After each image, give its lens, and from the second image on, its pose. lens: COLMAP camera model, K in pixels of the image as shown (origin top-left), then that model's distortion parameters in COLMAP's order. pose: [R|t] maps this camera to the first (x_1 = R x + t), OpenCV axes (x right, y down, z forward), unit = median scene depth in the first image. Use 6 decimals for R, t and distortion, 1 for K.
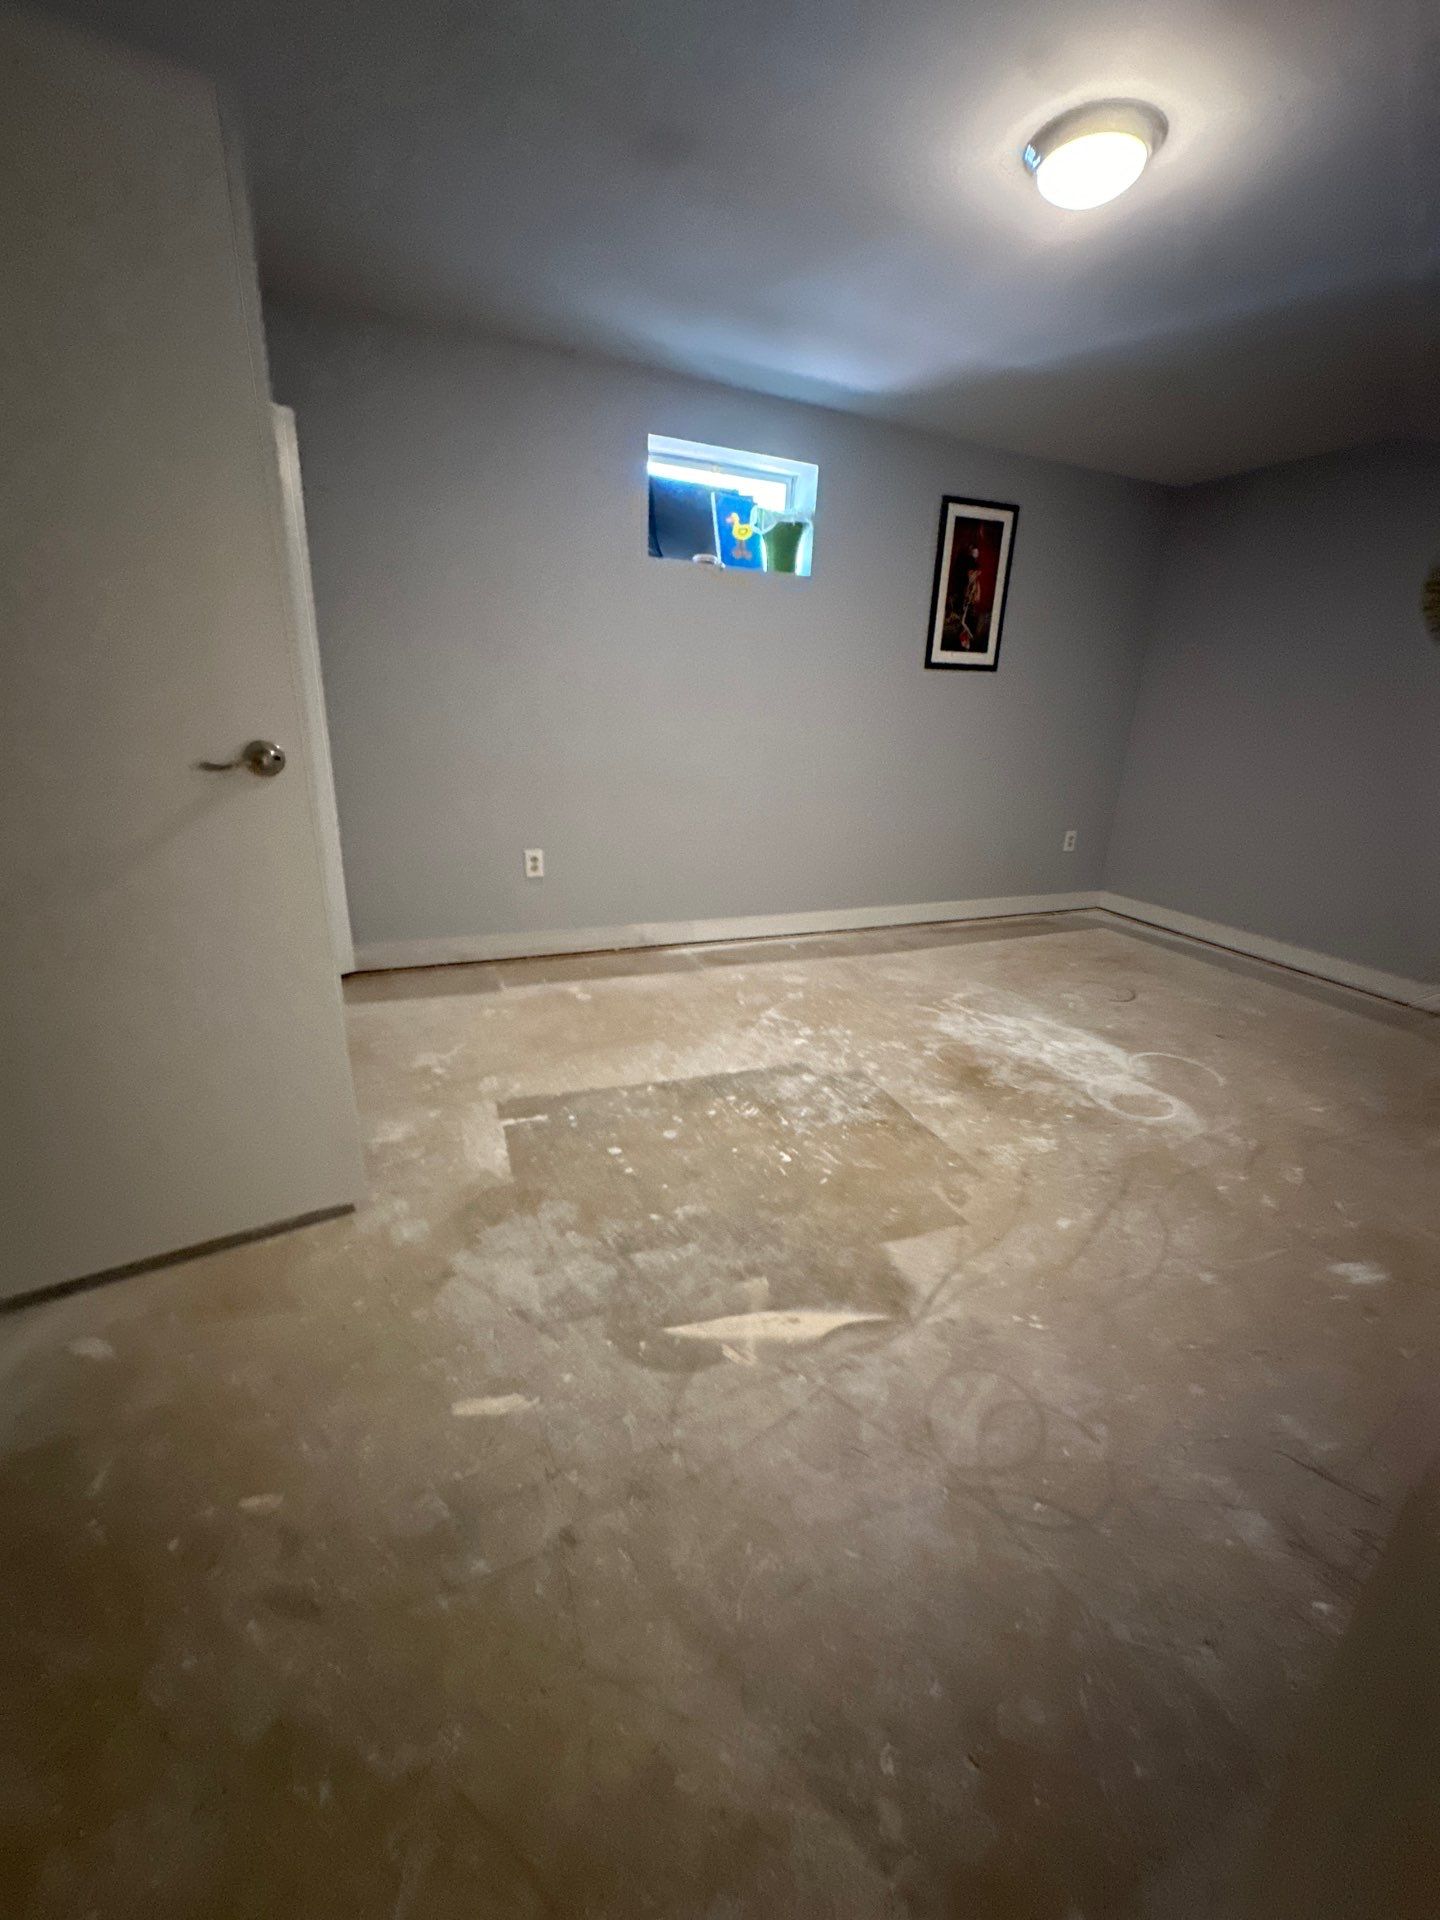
lens RADIAL K [[764.9, 0, 720.0], [0, 764.9, 960.0], [0, 0, 1]] dist [-0.001260, 0.000350]
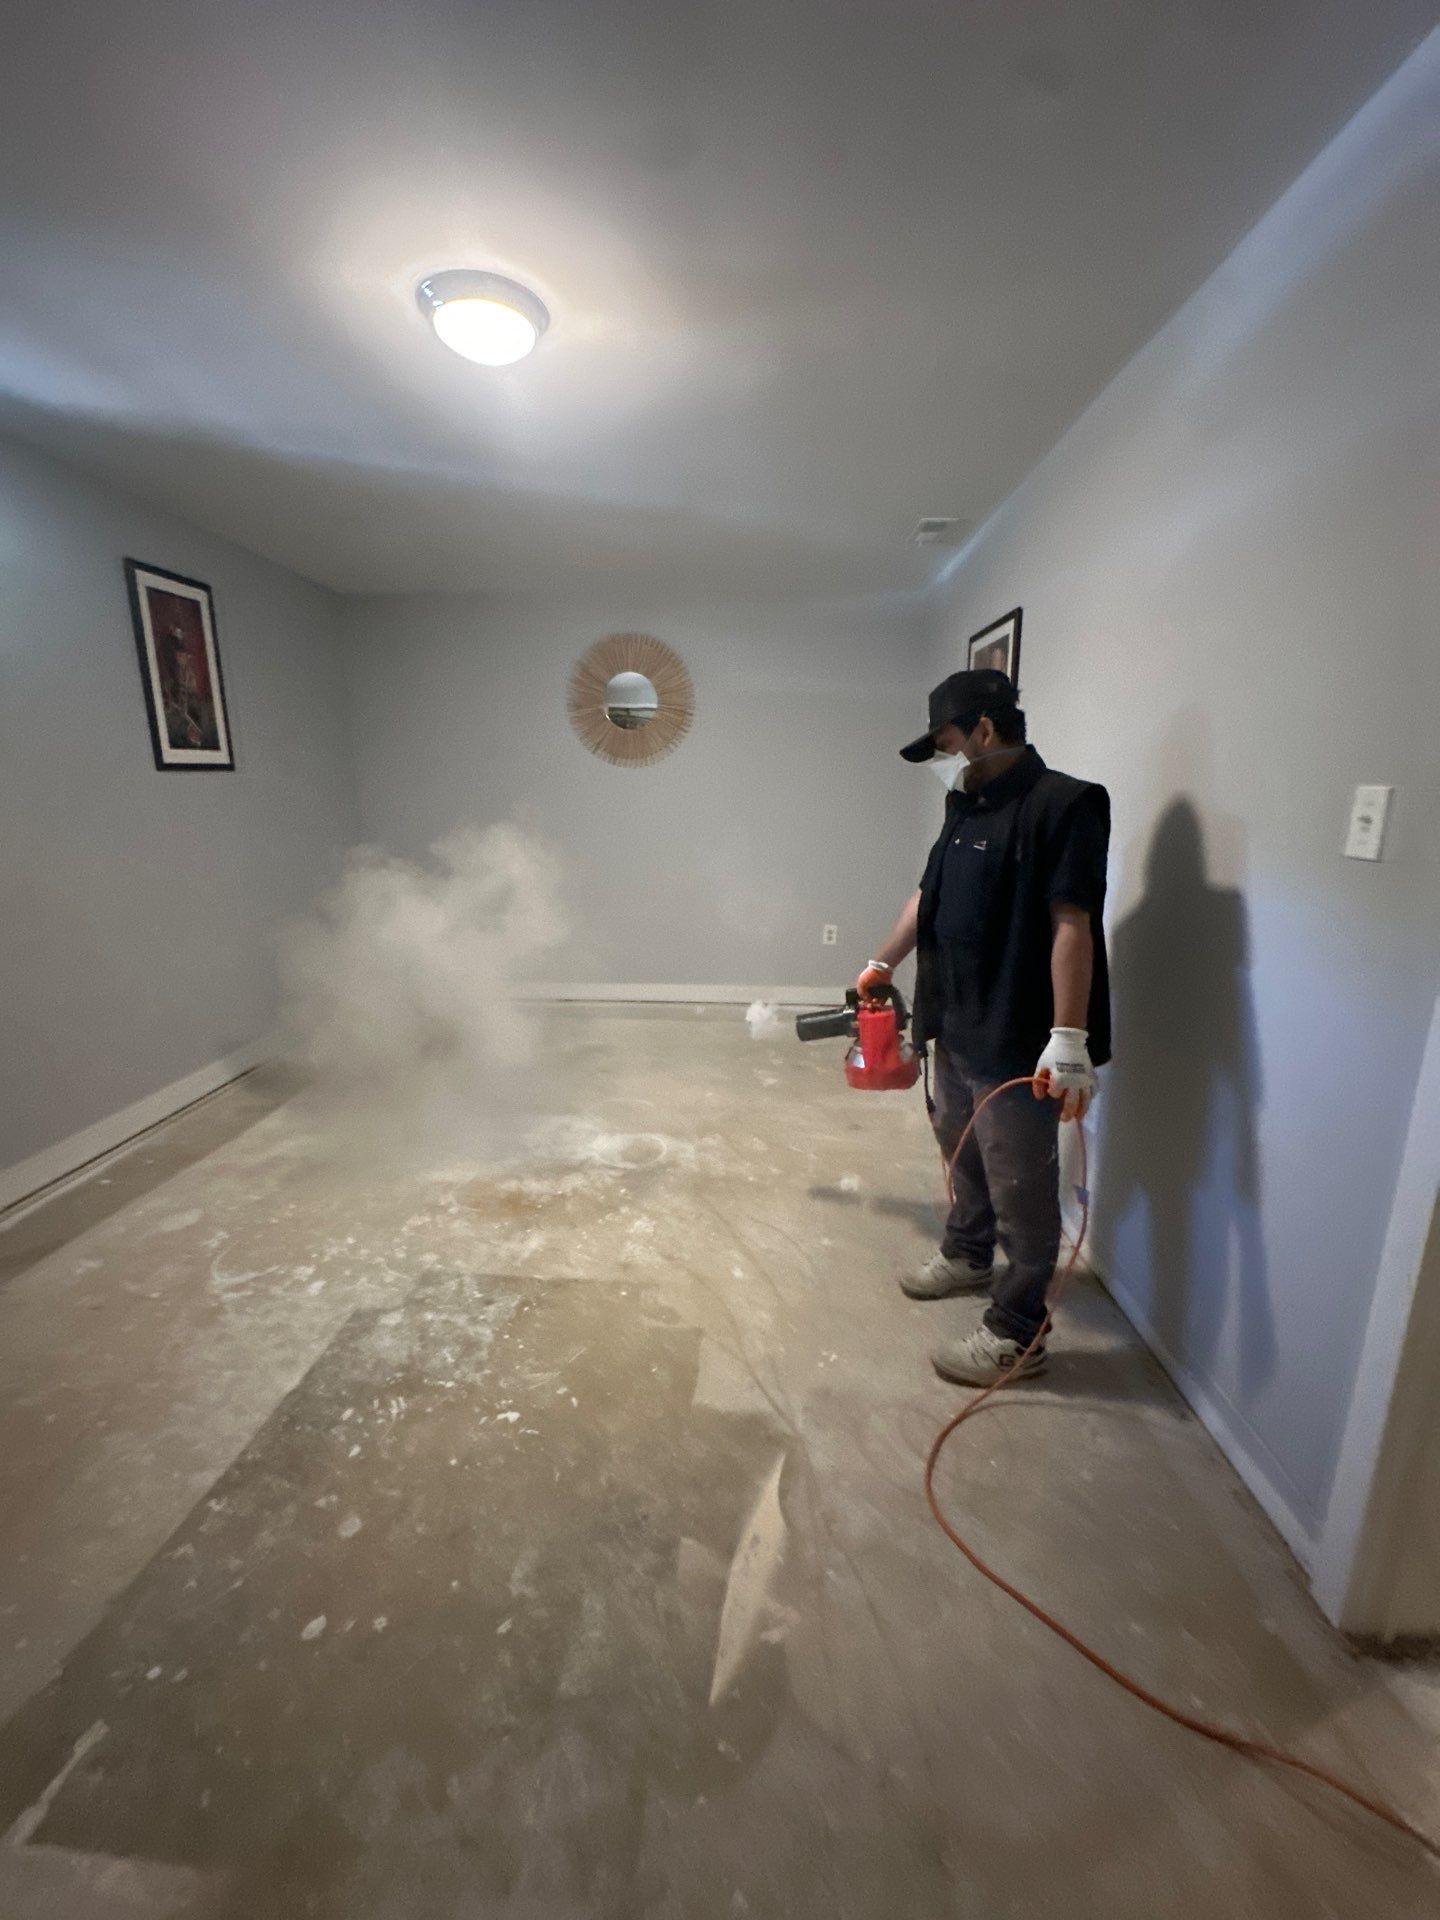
lens RADIAL K [[764.9, 0, 720.0], [0, 764.9, 960.0], [0, 0, 1]] dist [-0.001260, 0.000350]
pose [[0.424180, -0.236042, 0.874274, -0.344323], [0.306297, 0.945928, 0.106778, -0.173165], [-0.852205, 0.222495, 0.473543, 0.304060]]
